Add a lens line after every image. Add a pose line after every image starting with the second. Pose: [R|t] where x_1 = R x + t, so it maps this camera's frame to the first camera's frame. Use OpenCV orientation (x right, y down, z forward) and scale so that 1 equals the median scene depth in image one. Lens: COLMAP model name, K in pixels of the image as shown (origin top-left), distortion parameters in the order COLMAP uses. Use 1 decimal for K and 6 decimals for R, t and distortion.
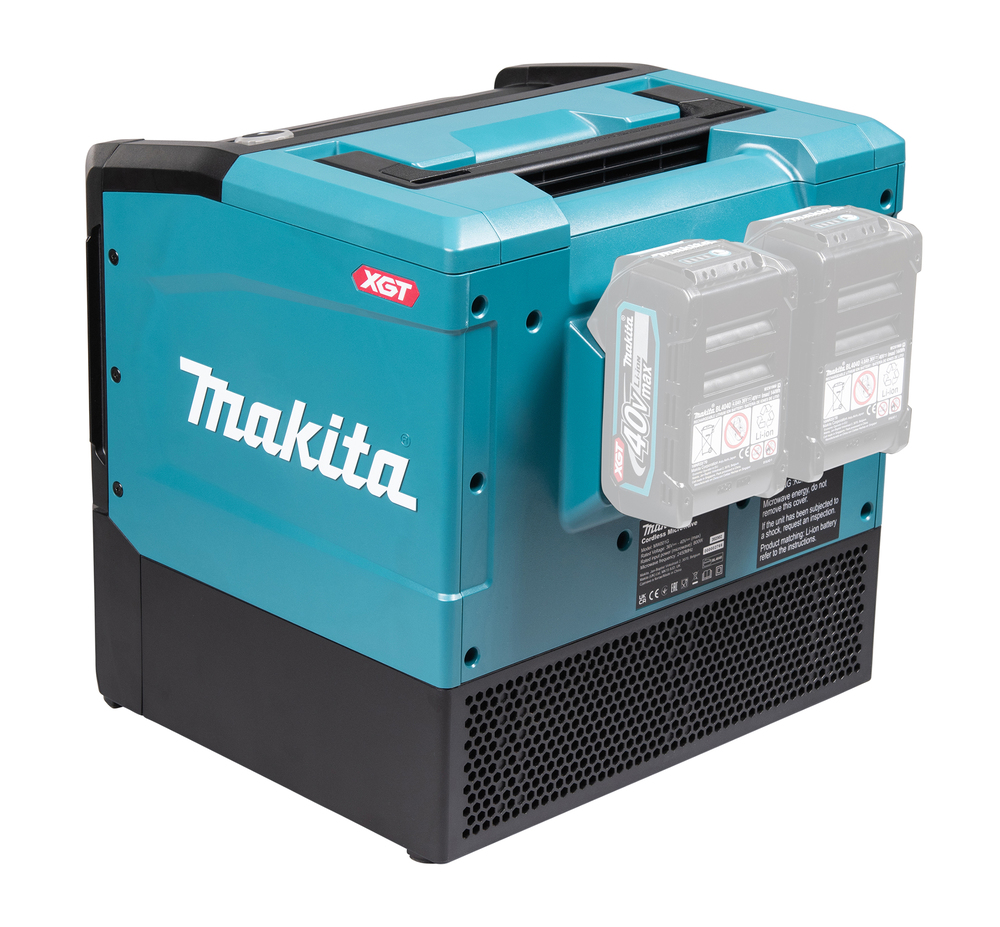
lens RADIAL K [[3142.2, 0, 500.0], [0, 3142.2, 463.5], [0, 0, 1]] dist [0.092131, 0.918910]
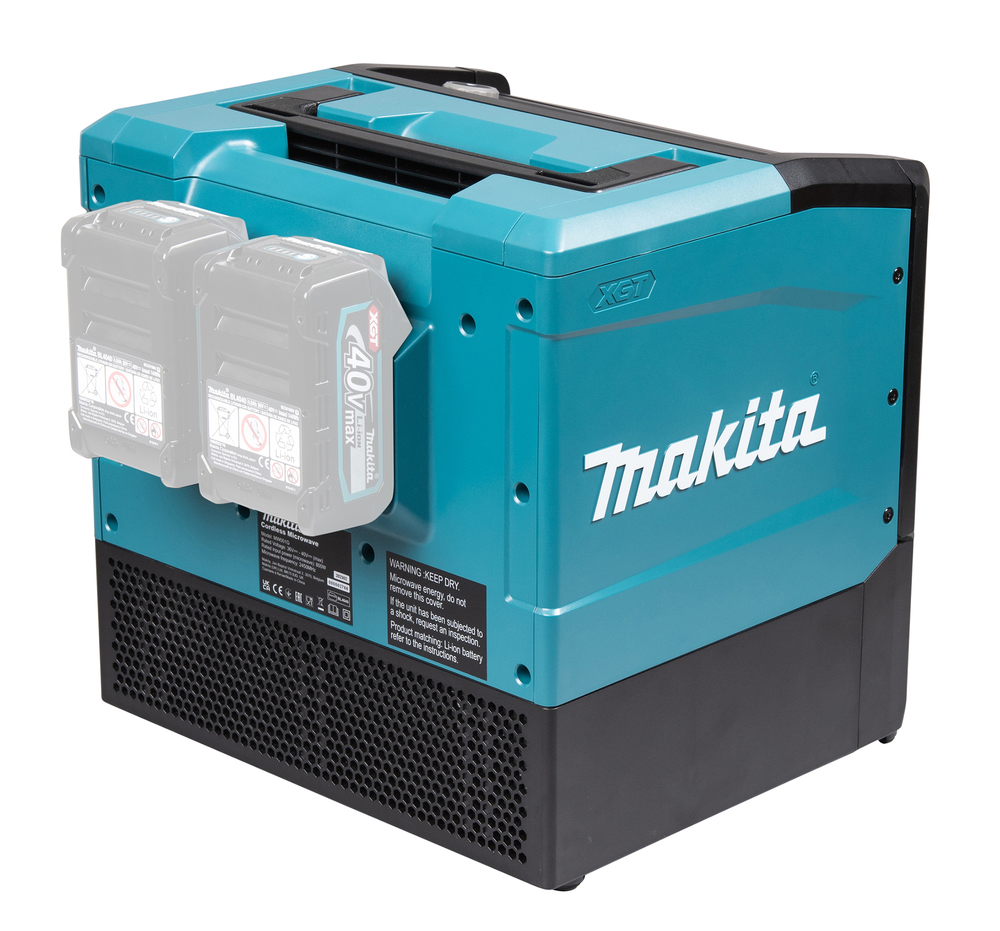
lens RADIAL K [[3142.2, 0, 500.0], [0, 3142.2, 465.5], [0, 0, 1]] dist [0.092131, 0.918910]
pose [[0.020622, 0.297208, -0.954590, 0.977853], [-0.343570, 0.898753, 0.272401, -0.284781], [0.938900, 0.322352, 0.120646, 0.935998]]
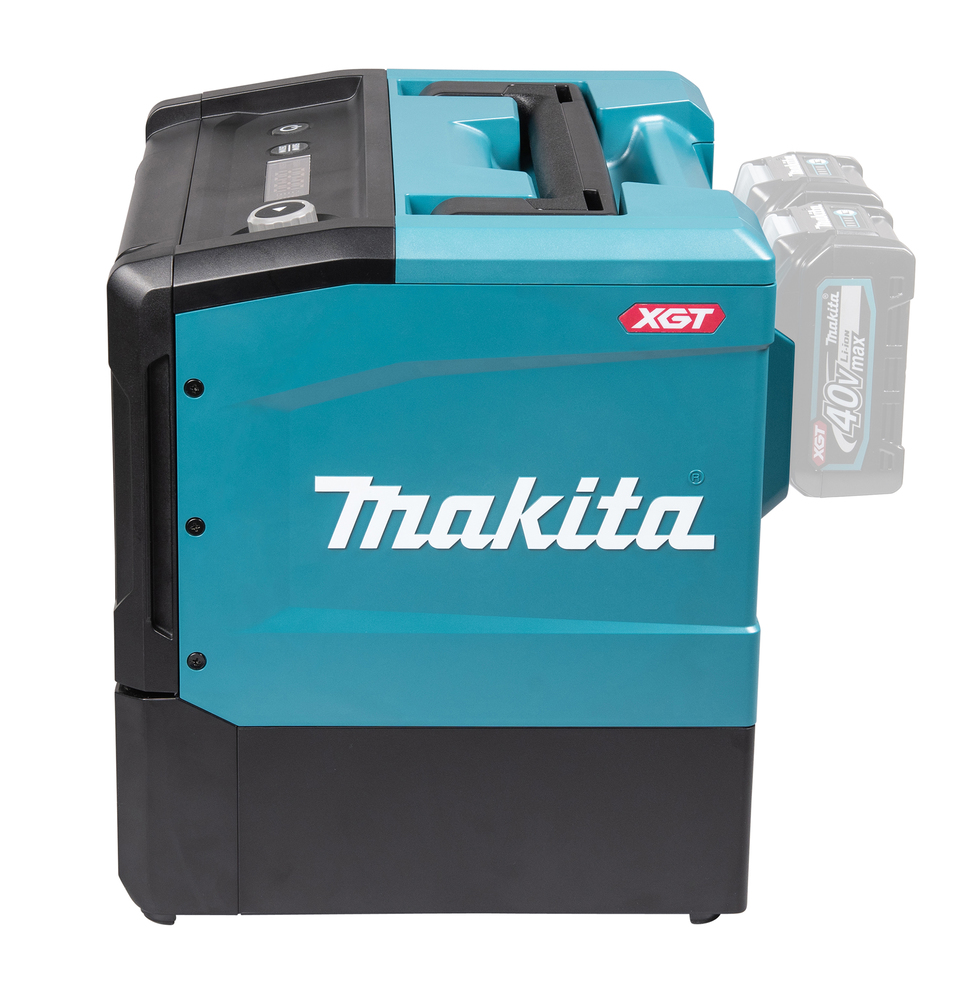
lens RADIAL K [[3377.4, 0, 487.5], [0, 3377.4, 500.0], [0, 0, 1]] dist [0.108141, -2.222254]
pose [[0.684175, -0.263814, 0.679932, -0.729685], [0.253170, 0.960221, 0.117816, -0.130192], [-0.683966, 0.091532, 0.723749, 0.310380]]
